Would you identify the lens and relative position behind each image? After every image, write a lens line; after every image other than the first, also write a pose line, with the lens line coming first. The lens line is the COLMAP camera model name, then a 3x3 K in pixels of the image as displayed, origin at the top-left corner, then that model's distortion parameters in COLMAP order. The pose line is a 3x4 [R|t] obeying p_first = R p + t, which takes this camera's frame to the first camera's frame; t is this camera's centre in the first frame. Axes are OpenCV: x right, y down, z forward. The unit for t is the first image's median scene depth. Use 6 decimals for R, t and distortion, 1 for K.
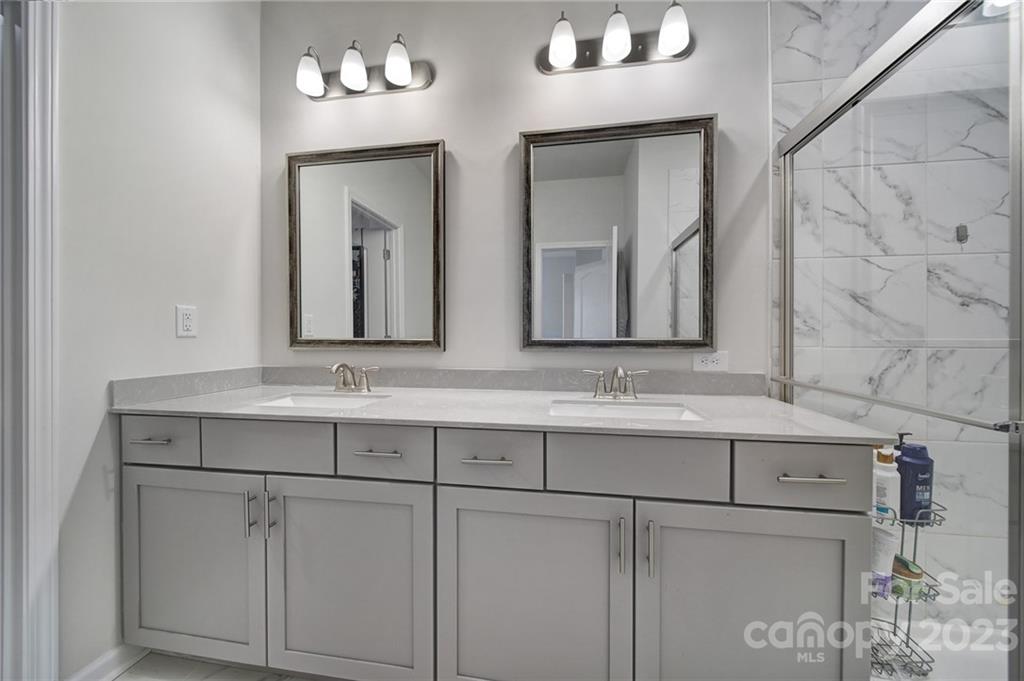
lens RADIAL K [[361.2, 0, 511.2], [0, 361.2, 339.5], [0, 0, 1]] dist [0.000230, -0.000077]
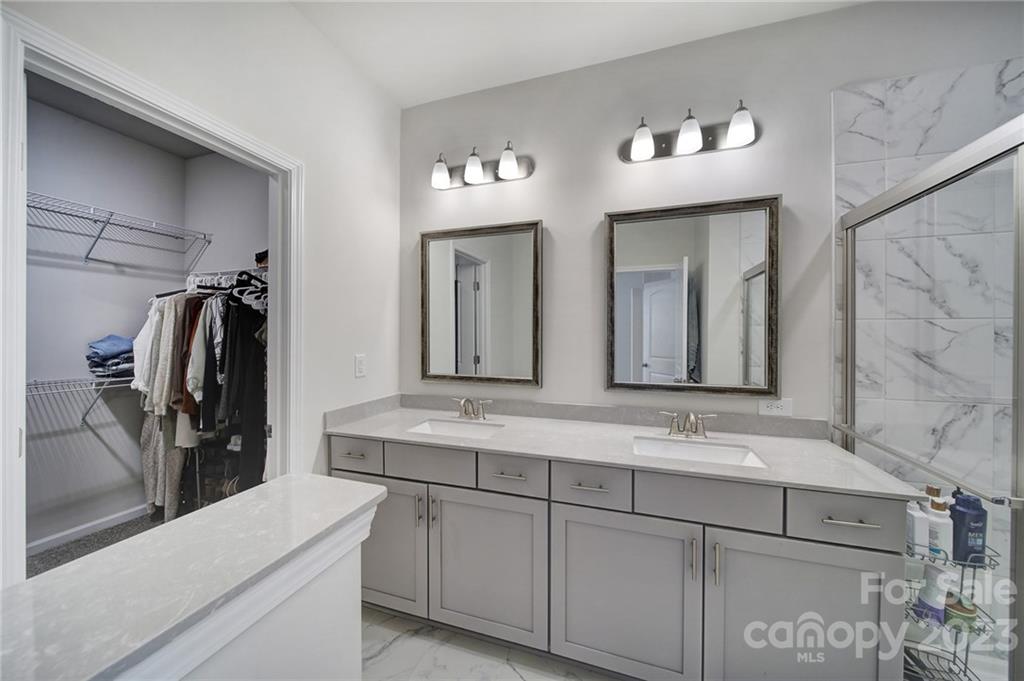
lens RADIAL K [[360.0, 0, 513.7], [0, 360.0, 336.4], [0, 0, 1]] dist [-0.001304, -0.000352]
pose [[0.987151, 0.003972, -0.159740, -0.095609], [-0.004194, 0.999991, -0.001055, -0.168720], [0.159735, 0.001712, 0.987159, -0.283269]]
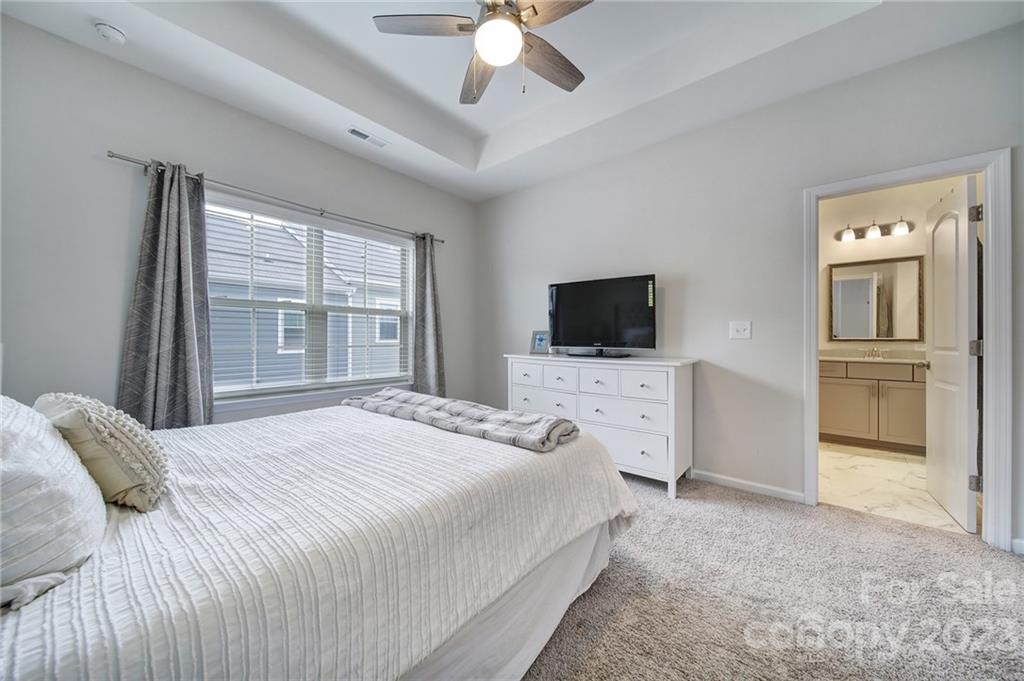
lens RADIAL K [[363.1, 0, 509.9], [0, 363.1, 333.5], [0, 0, 1]] dist [0.001069, -0.003420]
pose [[0.858986, 0.002967, -0.511990, -0.719814], [-0.009192, 0.999911, -0.009628, 0.014110], [0.511917, 0.012976, 0.858937, -2.946473]]
